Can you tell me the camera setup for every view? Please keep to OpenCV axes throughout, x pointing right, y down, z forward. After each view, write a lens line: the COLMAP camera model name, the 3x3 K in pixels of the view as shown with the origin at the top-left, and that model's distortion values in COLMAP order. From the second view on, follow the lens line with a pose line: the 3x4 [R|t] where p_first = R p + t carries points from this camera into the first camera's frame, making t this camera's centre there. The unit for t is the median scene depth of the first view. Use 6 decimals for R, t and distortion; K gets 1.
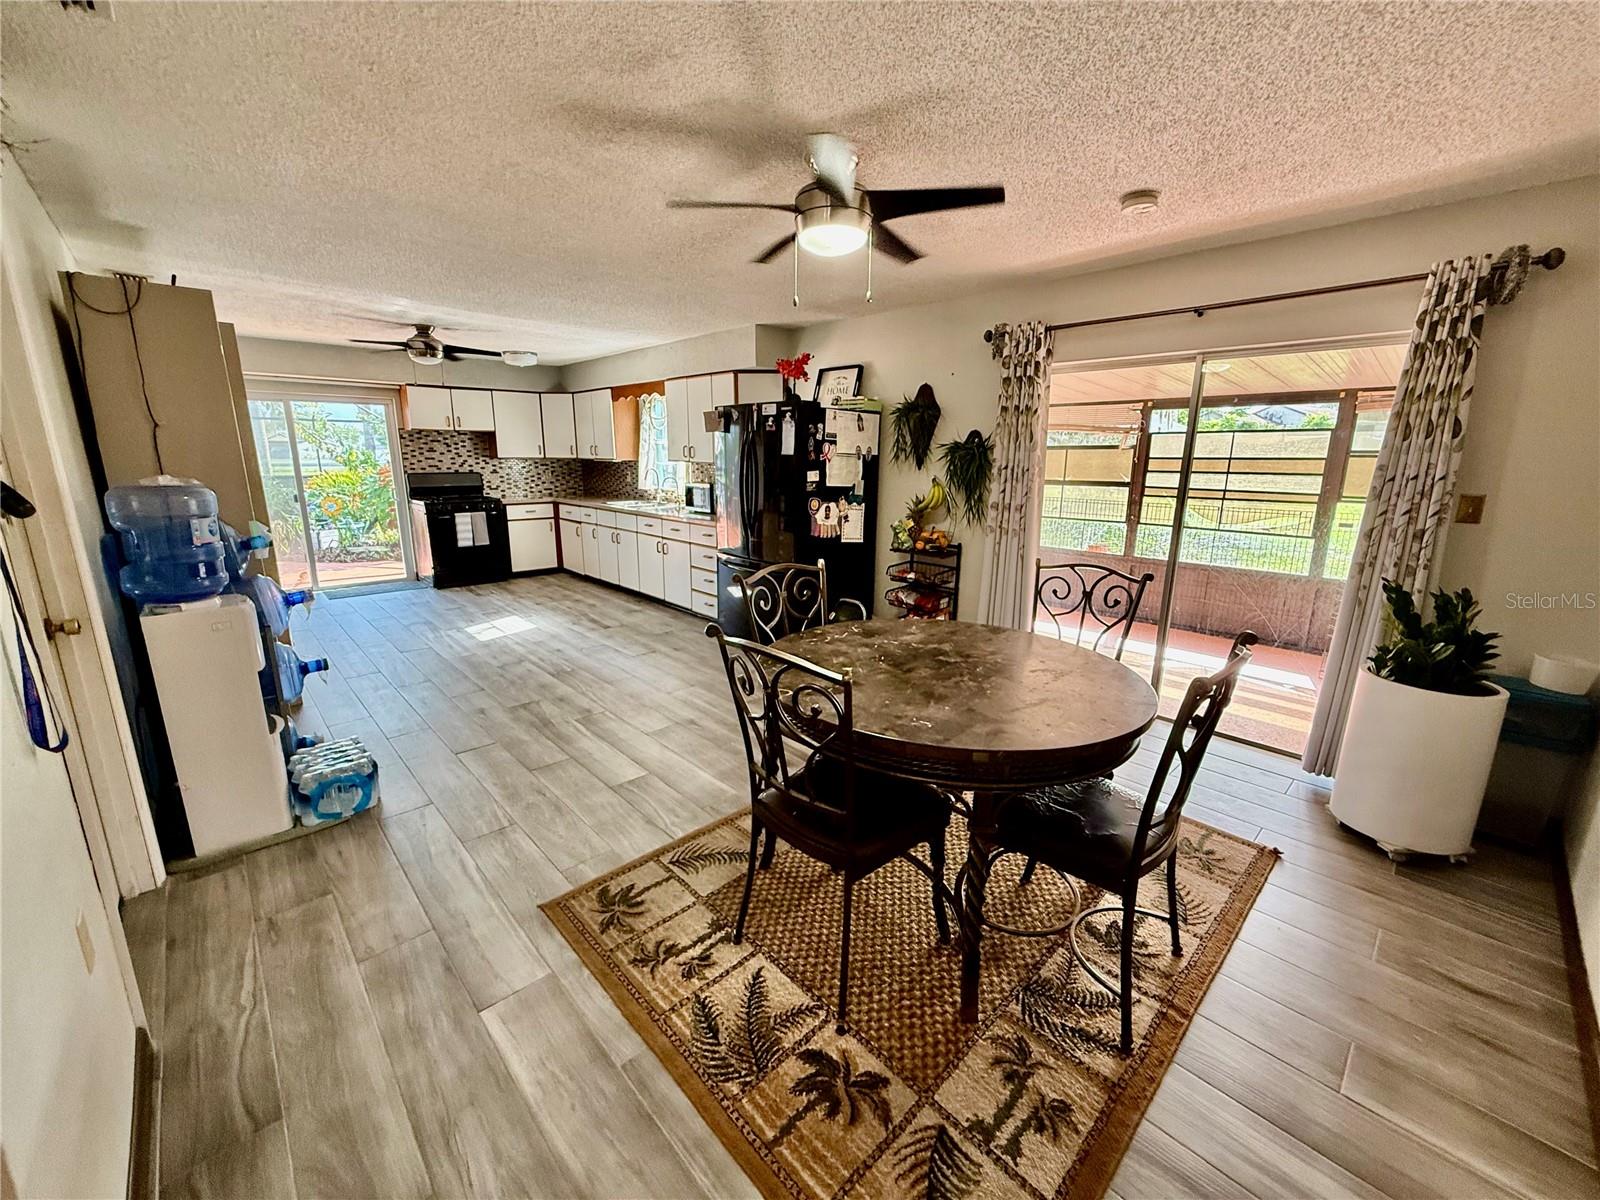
lens RADIAL K [[642.0, 0, 796.9], [0, 642.0, 595.6], [0, 0, 1]] dist [-0.001563, -0.000018]
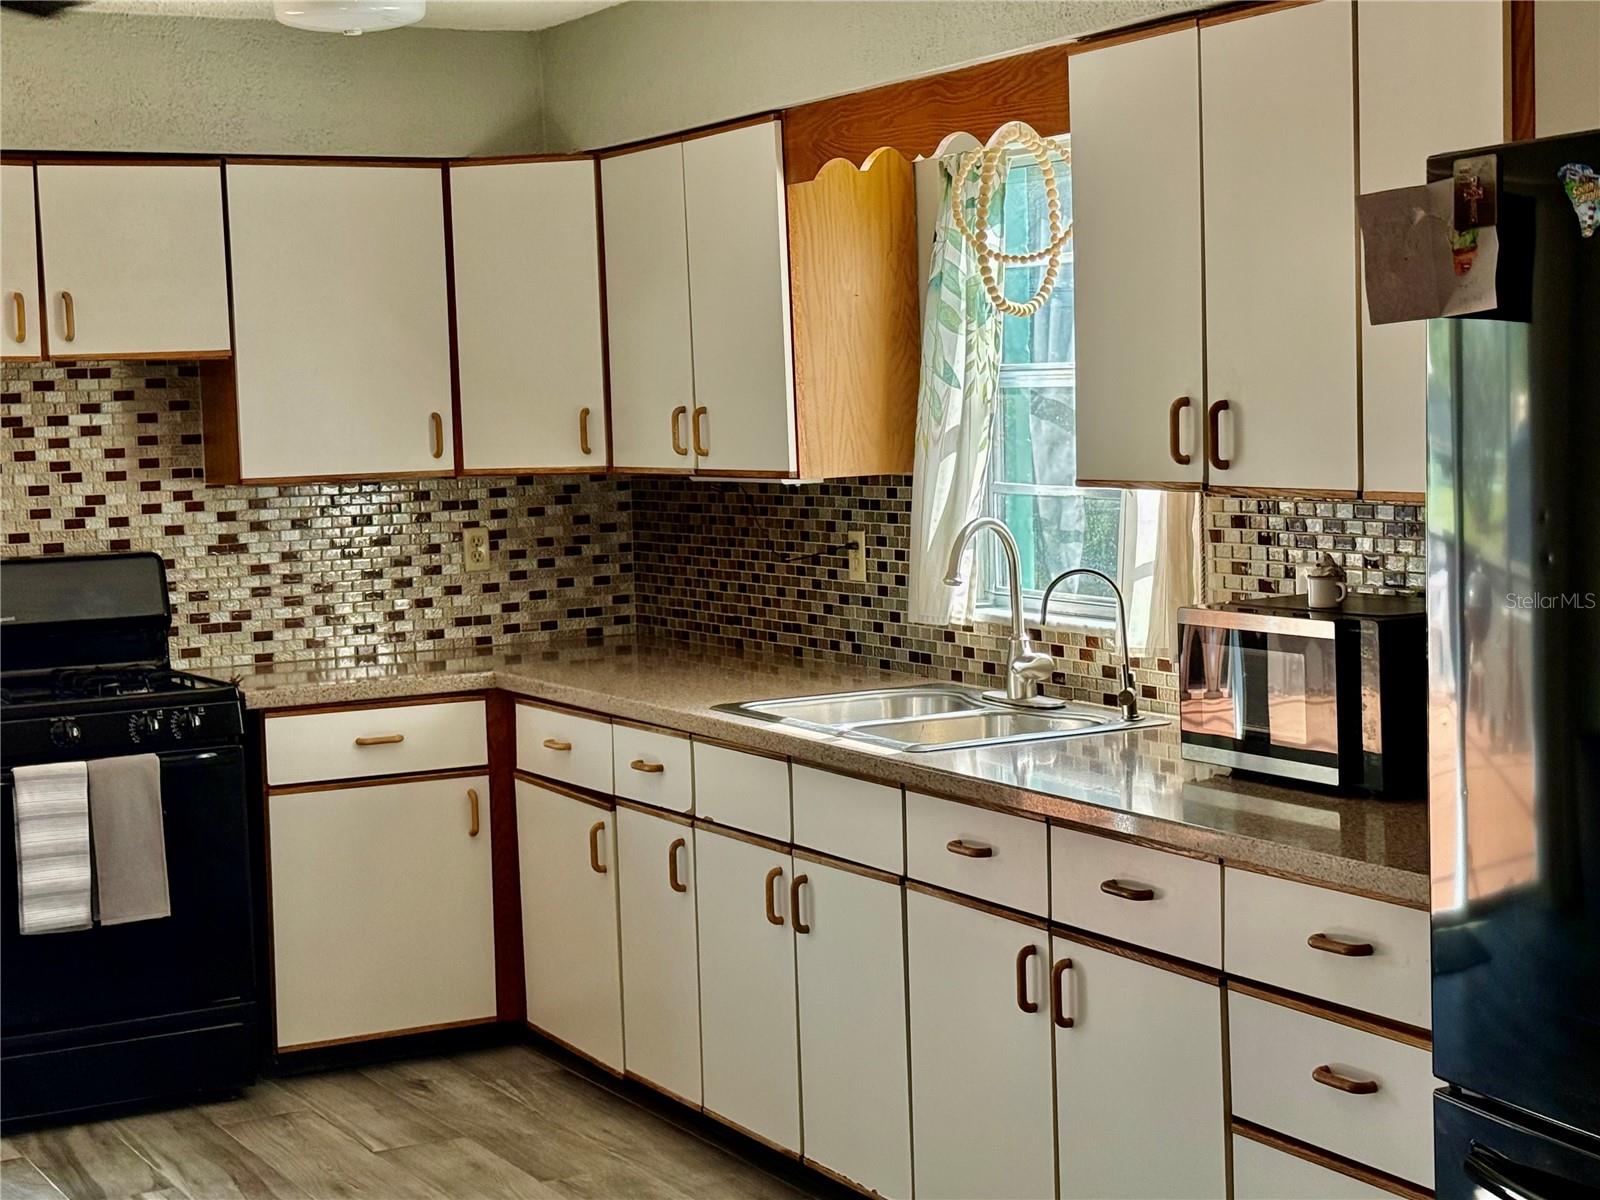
lens RADIAL K [[2711.2, 0, 800.7], [0, 2711.2, 599.9], [0, 0, 1]] dist [0.059942, 0.000000]
pose [[0.964689, -0.014977, -0.262967, -0.067234], [-0.022426, 0.990086, -0.138658, -0.061662], [0.262436, 0.139659, 0.954789, 0.227260]]
